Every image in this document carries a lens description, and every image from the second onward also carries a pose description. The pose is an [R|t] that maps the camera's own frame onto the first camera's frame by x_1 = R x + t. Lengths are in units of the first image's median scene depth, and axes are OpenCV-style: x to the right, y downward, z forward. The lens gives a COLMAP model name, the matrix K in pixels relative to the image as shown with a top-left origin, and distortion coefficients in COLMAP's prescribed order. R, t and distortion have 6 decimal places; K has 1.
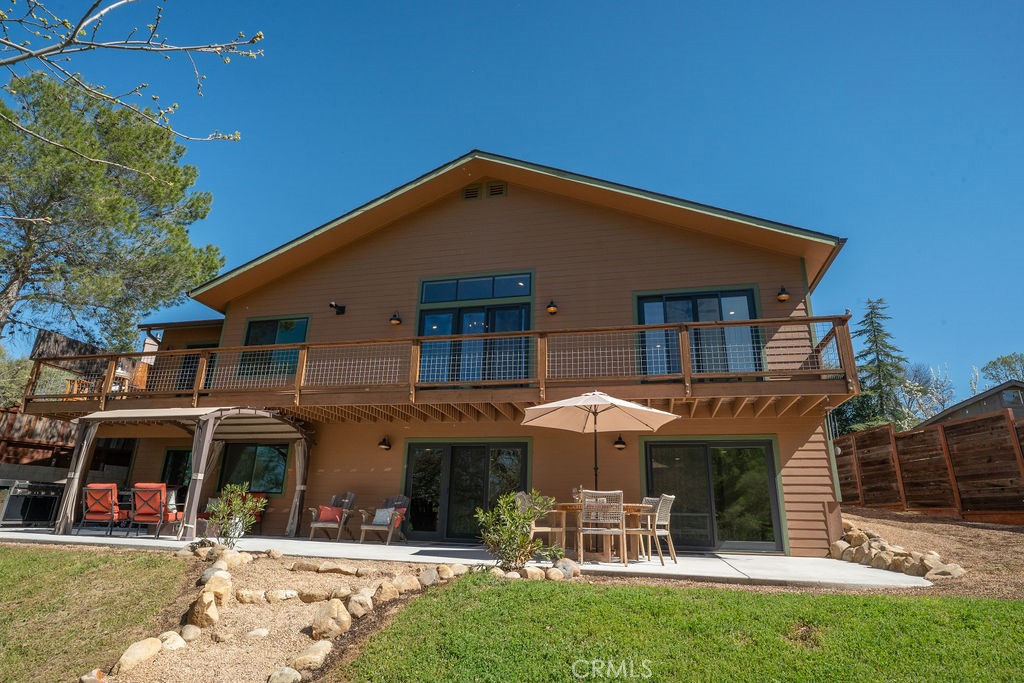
lens RADIAL K [[557.9, 0, 509.8], [0, 557.9, 341.4], [0, 0, 1]] dist [-0.049151, 0.033553]
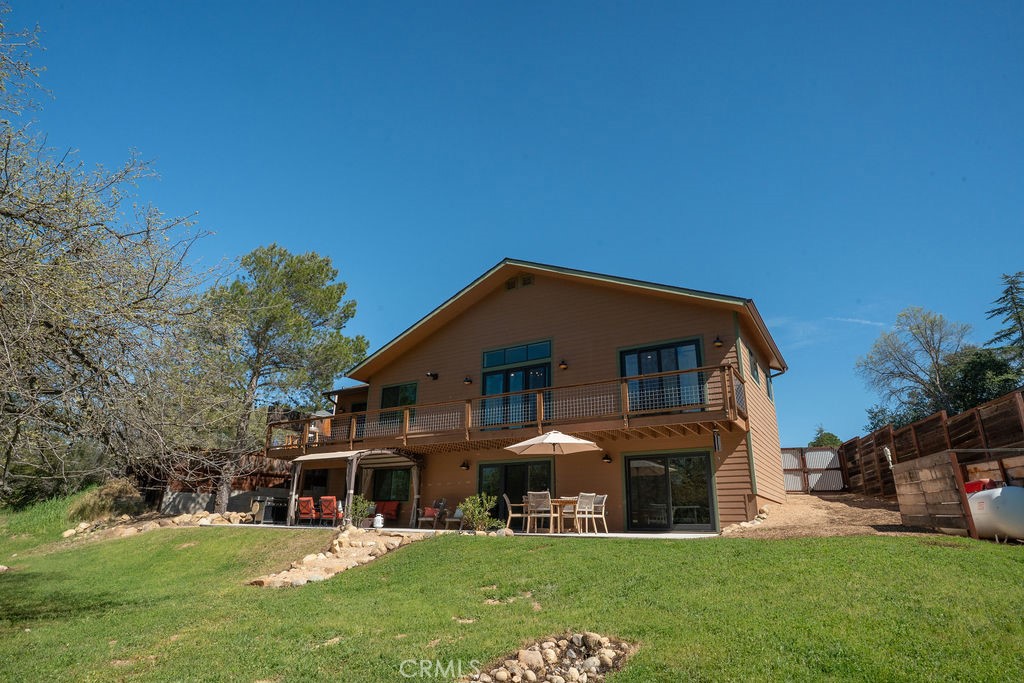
lens RADIAL K [[557.9, 0, 507.1], [0, 557.9, 341.7], [0, 0, 1]] dist [-0.049151, 0.033553]
pose [[0.947106, -0.114656, -0.299741, 0.377463], [0.111399, 0.993381, -0.027991, -0.096698], [0.300967, -0.006881, 0.953610, -0.410326]]
